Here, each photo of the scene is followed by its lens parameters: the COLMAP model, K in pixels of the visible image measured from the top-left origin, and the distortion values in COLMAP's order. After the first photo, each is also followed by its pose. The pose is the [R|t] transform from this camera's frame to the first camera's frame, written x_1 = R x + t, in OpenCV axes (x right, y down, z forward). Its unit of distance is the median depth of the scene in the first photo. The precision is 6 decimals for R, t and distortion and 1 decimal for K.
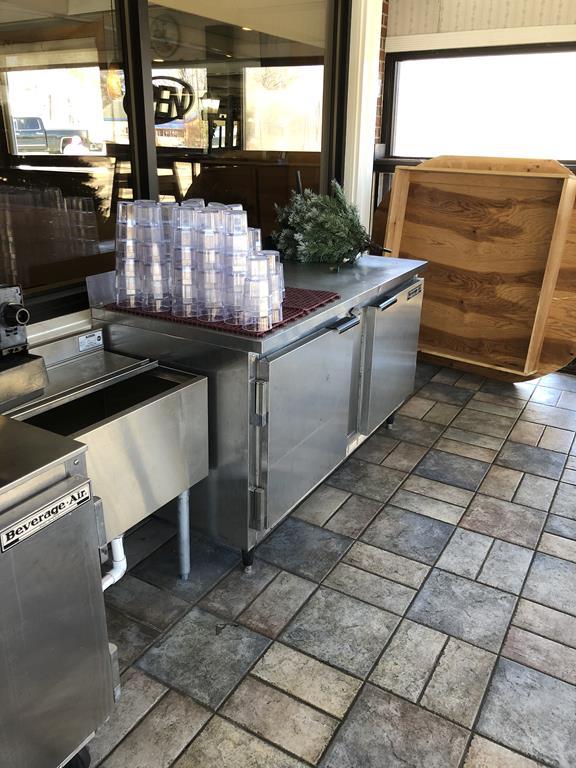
lens RADIAL K [[628.5, 0, 288.0], [0, 628.5, 384.0], [0, 0, 1]] dist [0.004353, -0.057164]
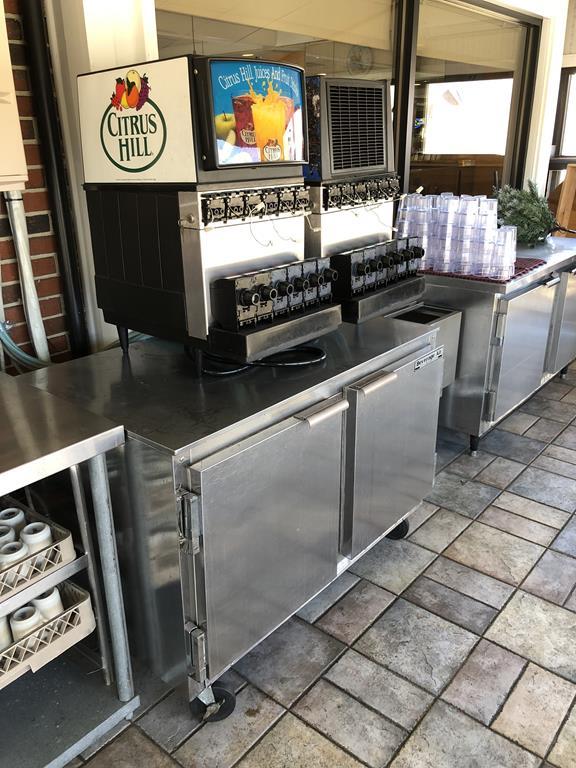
lens RADIAL K [[628.5, 0, 288.0], [0, 628.5, 384.0], [0, 0, 1]] dist [0.004353, -0.057164]
pose [[0.983657, 0.032481, -0.177099, -0.239253], [-0.032387, 0.999470, 0.003421, 0.152423], [0.177116, 0.002371, 0.984187, -0.485331]]
